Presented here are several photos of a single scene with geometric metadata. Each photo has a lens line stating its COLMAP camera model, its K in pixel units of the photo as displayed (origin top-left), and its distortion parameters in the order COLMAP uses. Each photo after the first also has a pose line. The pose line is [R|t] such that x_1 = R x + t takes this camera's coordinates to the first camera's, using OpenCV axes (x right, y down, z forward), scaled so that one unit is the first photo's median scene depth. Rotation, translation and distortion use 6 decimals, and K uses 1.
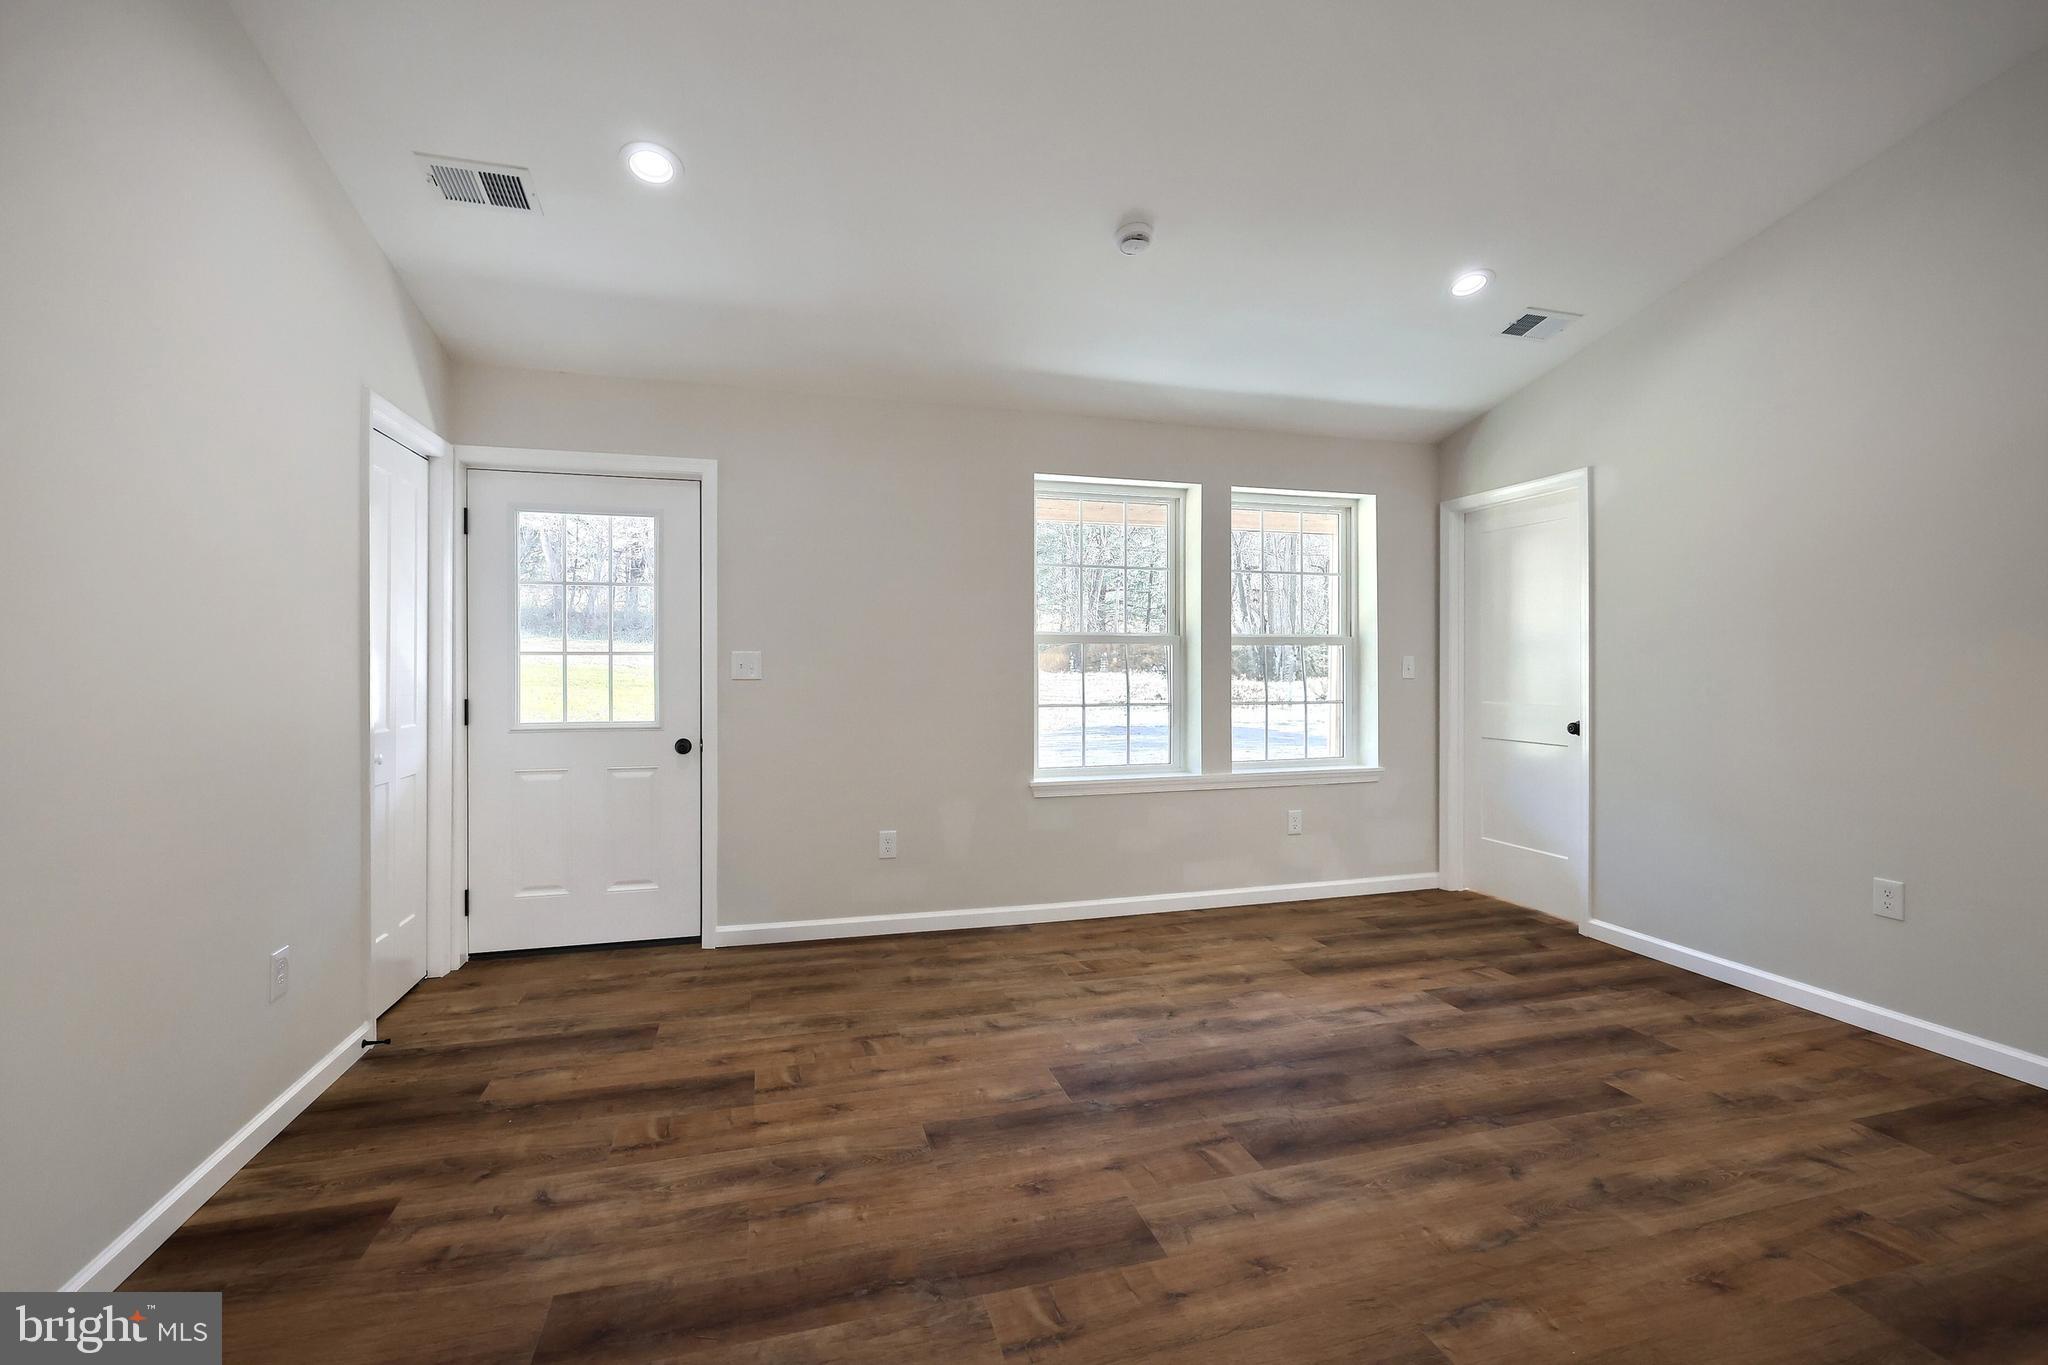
lens RADIAL K [[866.4, 0, 1008.6], [0, 866.4, 669.3], [0, 0, 1]] dist [-0.000688, -0.000067]
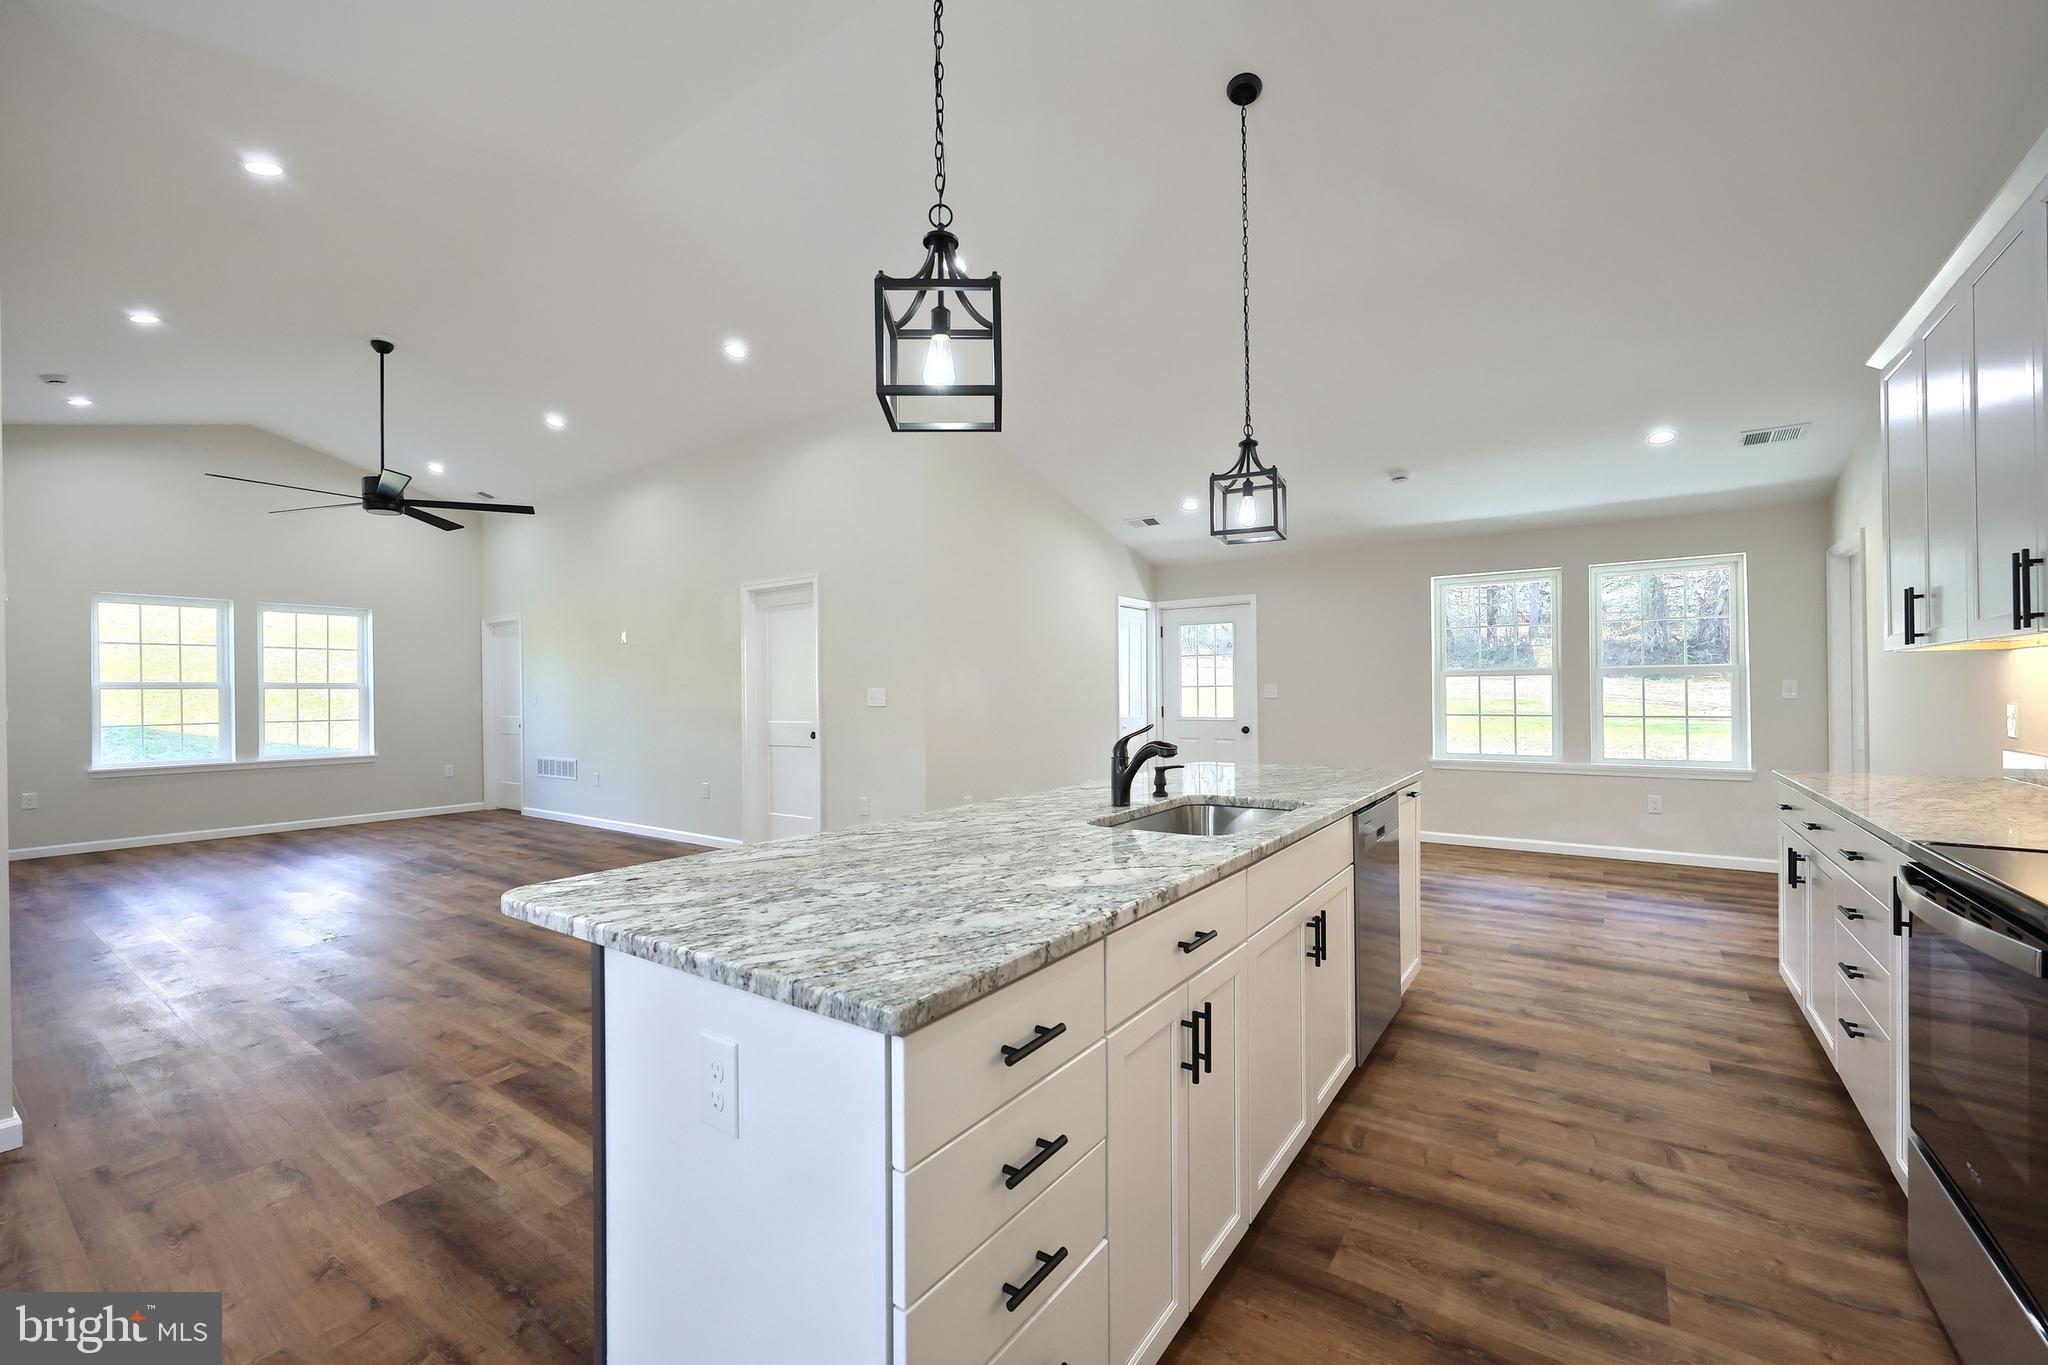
lens RADIAL K [[839.6, 0, 1019.2], [0, 839.6, 686.8], [0, 0, 1]] dist [0.001202, -0.000028]
pose [[0.631157, -0.010134, -0.775589, 0.880298], [0.006534, 0.999949, -0.007749, -0.004169], [0.775627, -0.000177, 0.631191, -0.733337]]
